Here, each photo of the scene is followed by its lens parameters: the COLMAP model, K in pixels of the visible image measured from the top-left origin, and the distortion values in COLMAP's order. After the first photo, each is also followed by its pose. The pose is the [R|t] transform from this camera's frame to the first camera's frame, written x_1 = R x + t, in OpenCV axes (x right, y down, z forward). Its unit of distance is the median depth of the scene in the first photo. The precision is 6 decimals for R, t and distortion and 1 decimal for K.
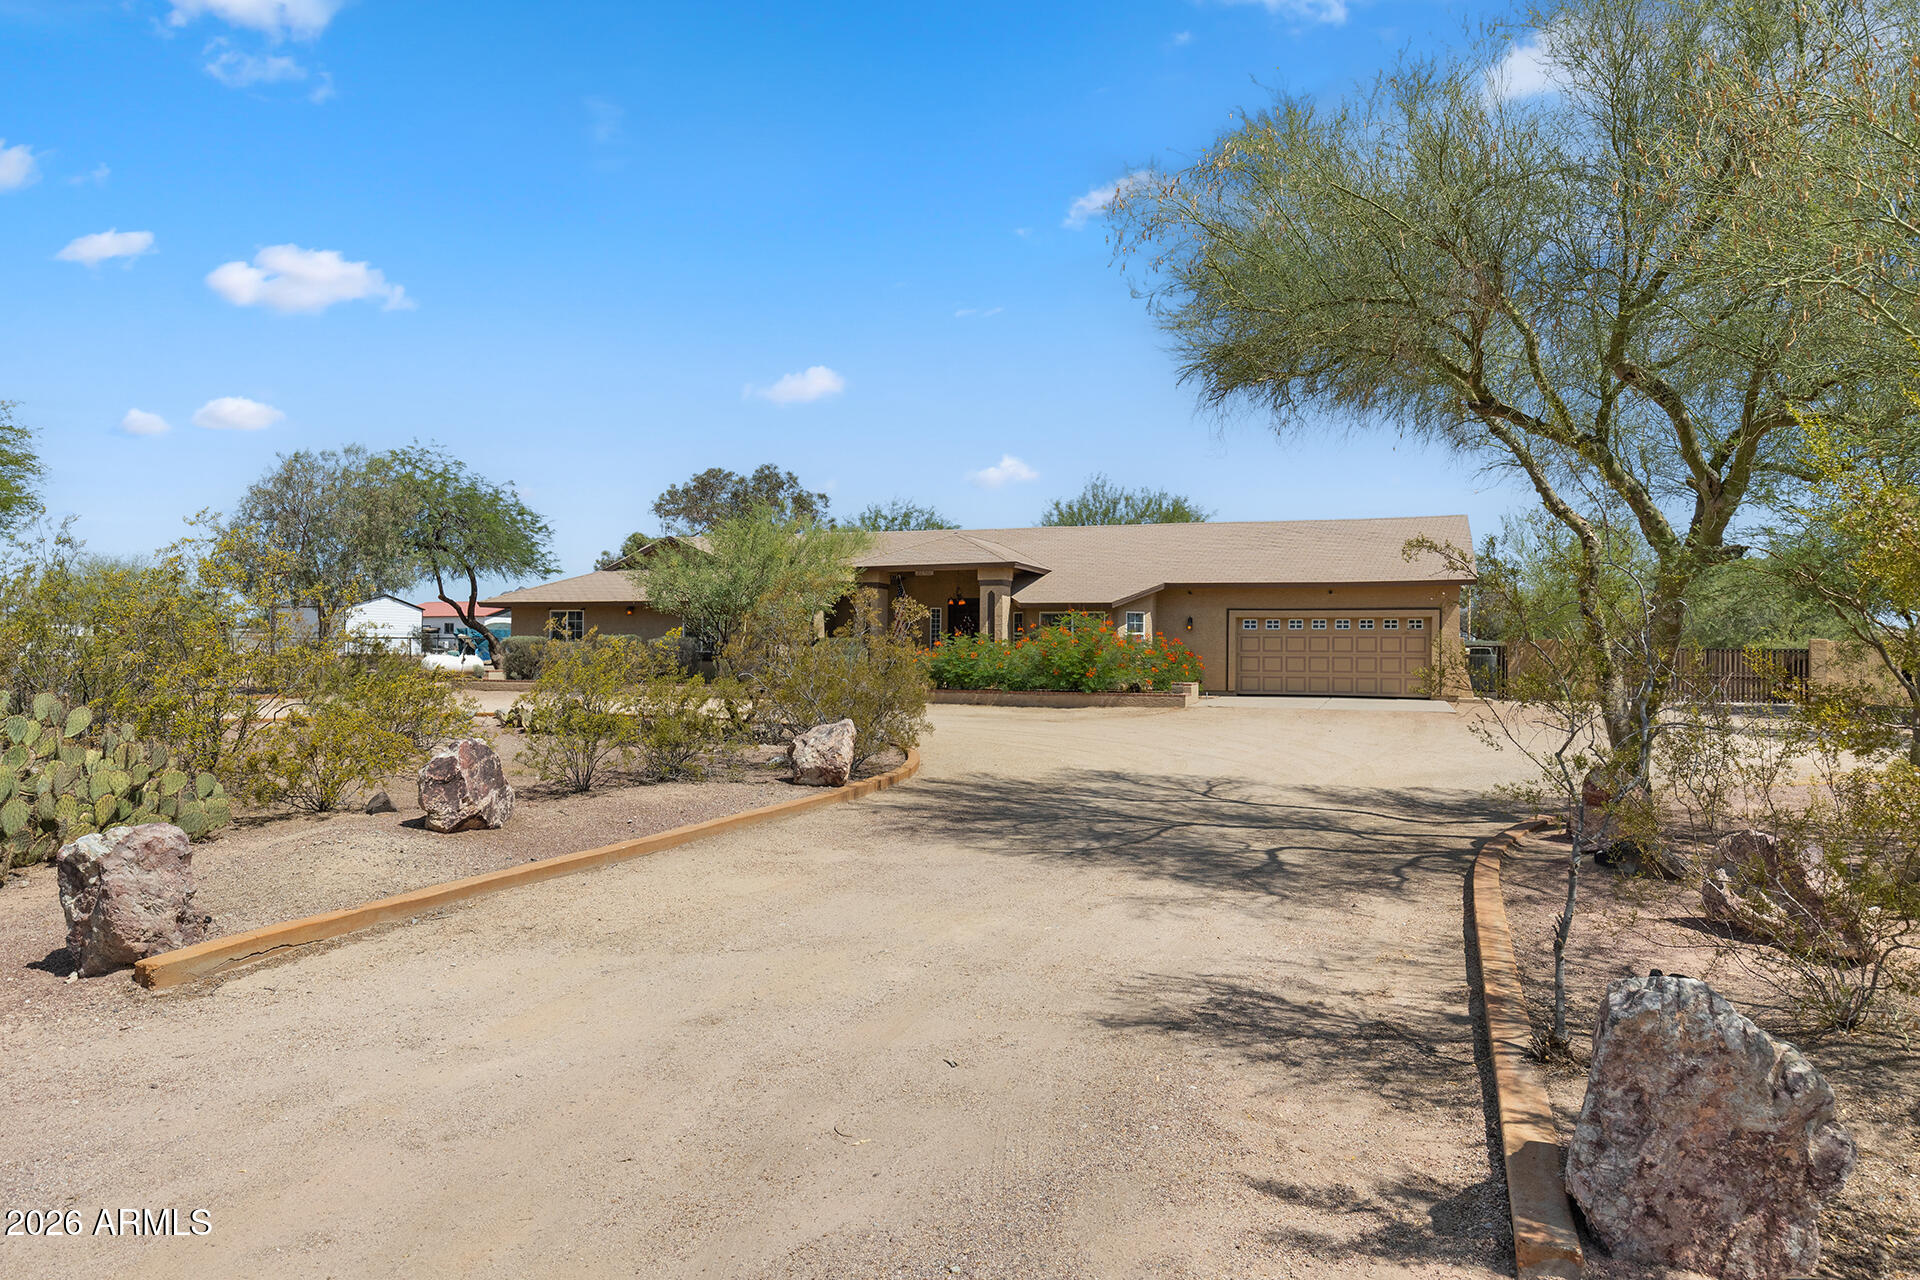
lens RADIAL K [[1194.0, 0, 959.0], [0, 1194.0, 643.7], [0, 0, 1]] dist [0.010651, 0.003724]
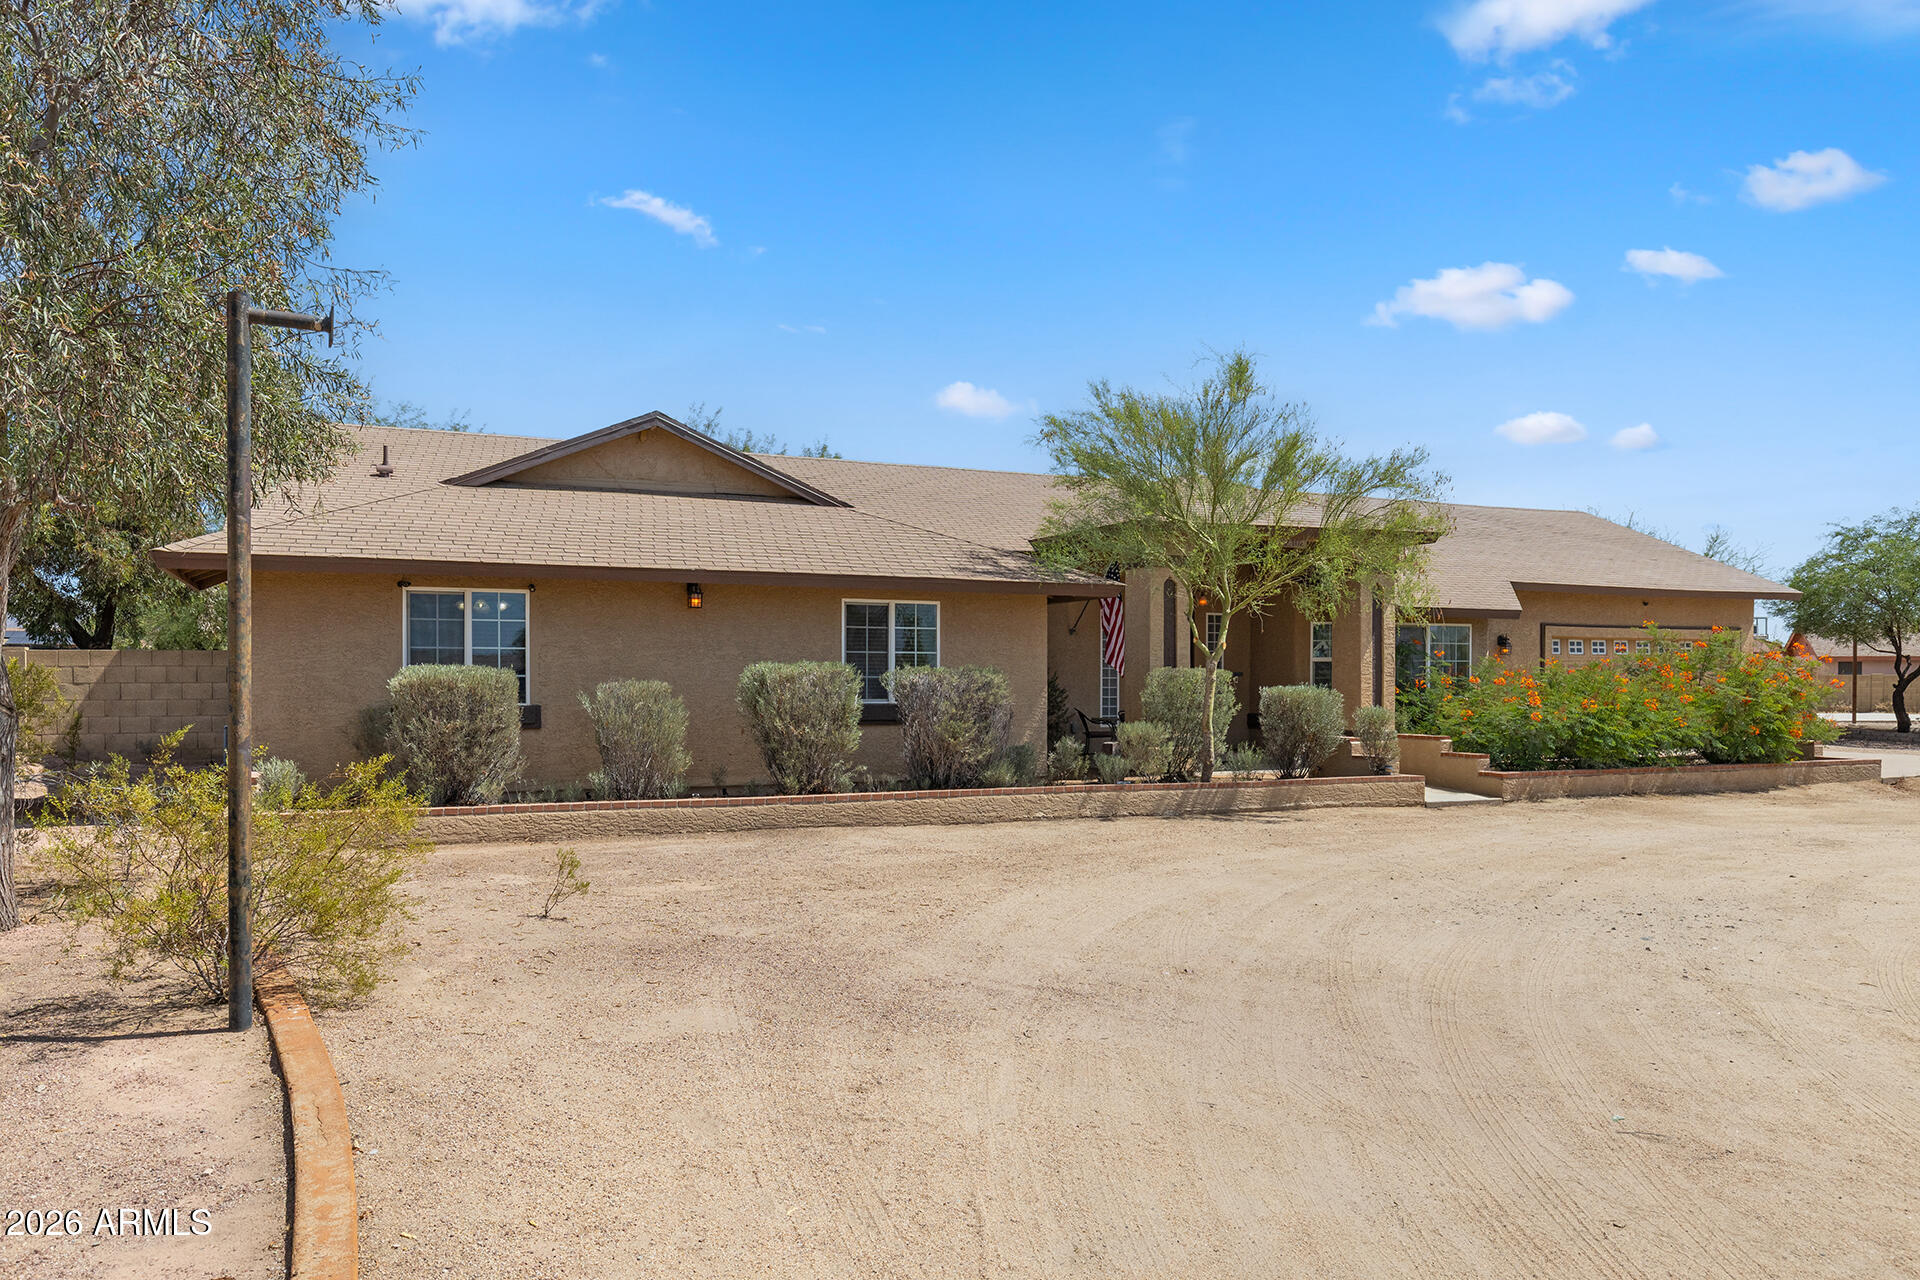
lens RADIAL K [[1377.9, 0, 967.0], [0, 1377.9, 694.3], [0, 0, 1]] dist [0.005584, -0.003963]
pose [[0.714919, -0.016864, 0.699004, -0.565660], [0.000041, 0.999710, 0.024076, -0.008186], [-0.699208, -0.017184, 0.714712, 0.689359]]
